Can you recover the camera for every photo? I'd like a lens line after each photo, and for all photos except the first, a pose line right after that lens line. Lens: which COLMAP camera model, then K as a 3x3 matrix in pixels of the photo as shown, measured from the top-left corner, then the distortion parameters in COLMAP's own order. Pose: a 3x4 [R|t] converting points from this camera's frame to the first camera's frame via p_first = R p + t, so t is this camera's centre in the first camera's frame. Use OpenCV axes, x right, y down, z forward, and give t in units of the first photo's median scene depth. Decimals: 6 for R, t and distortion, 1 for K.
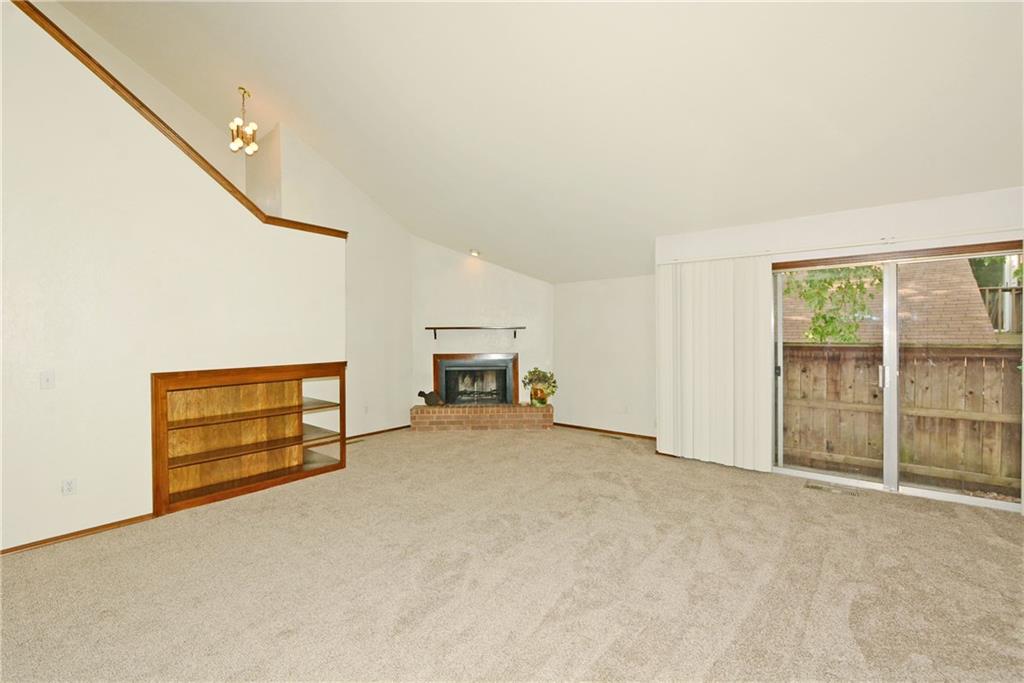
lens RADIAL K [[452.0, 0, 513.5], [0, 452.0, 335.6], [0, 0, 1]] dist [0.004541, -0.004630]
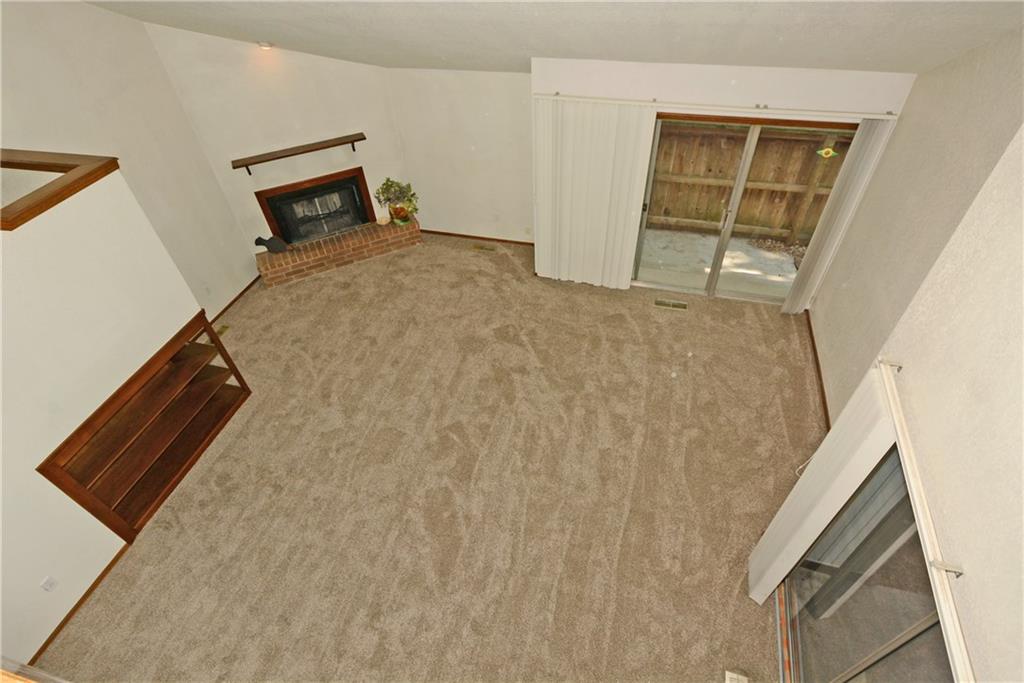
lens RADIAL K [[517.2, 0, 511.2], [0, 517.2, 332.8], [0, 0, 1]] dist [0.002671, -0.000602]
pose [[0.916783, -0.300791, 0.262743, -0.083272], [0.043979, 0.729898, 0.682140, -0.388884], [-0.396957, -0.613819, 0.682386, 0.071757]]
